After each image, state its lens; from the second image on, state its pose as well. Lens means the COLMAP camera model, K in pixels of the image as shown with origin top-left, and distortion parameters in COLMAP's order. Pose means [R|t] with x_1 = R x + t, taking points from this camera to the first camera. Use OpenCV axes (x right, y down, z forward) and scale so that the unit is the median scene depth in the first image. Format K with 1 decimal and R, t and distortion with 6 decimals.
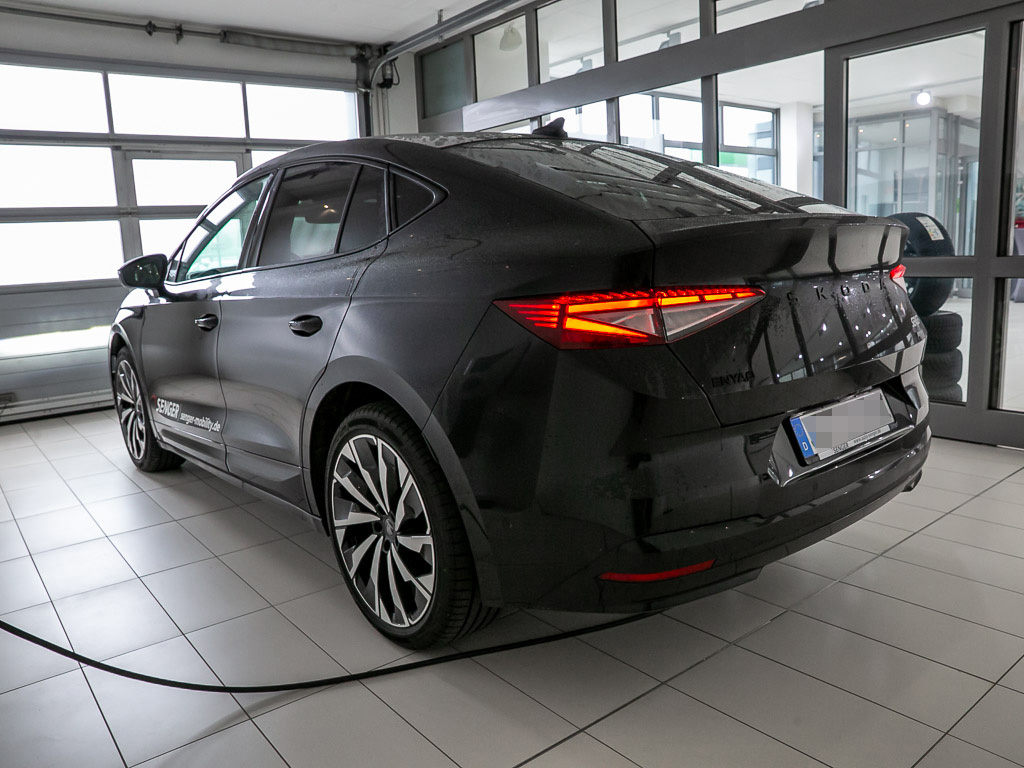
lens RADIAL K [[769.0, 0, 512.0], [0, 769.0, 384.0], [0, 0, 1]] dist [-0.143605, 0.107217]
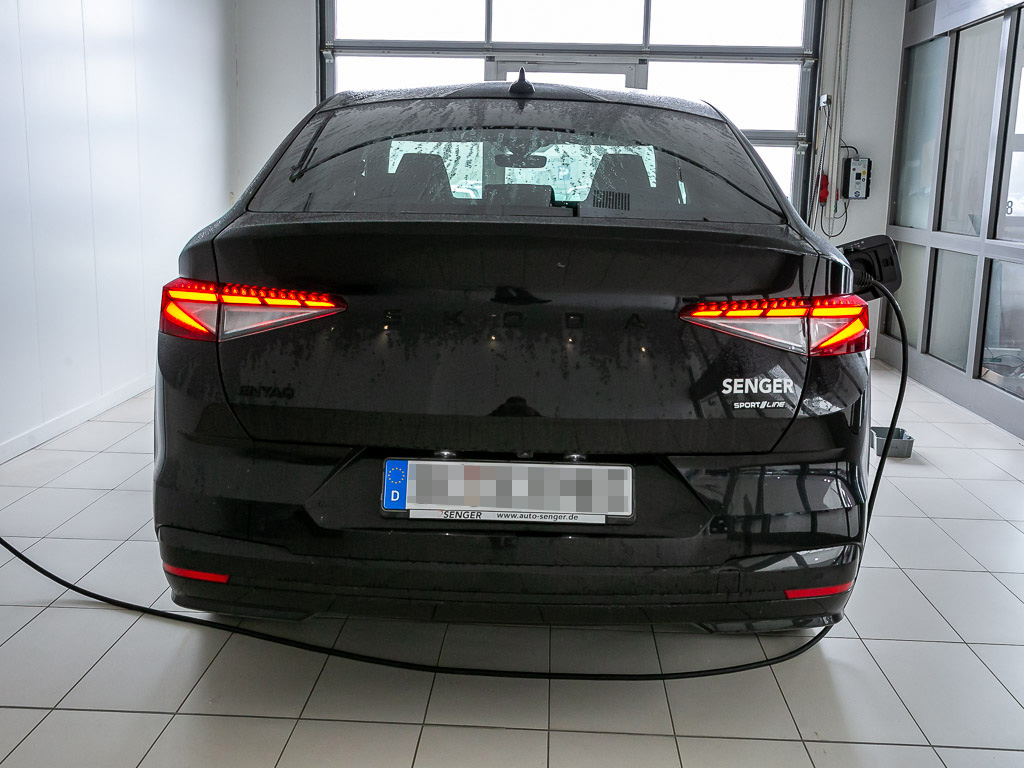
lens RADIAL K [[1052.4, 0, 512.0], [0, 1052.4, 384.0], [0, 0, 1]] dist [0.043514, -0.003238]
pose [[0.748710, 0.186937, -0.635993, 1.161733], [-0.171396, 0.981381, 0.086684, -0.155733], [0.640356, 0.044106, 0.766811, 0.179634]]
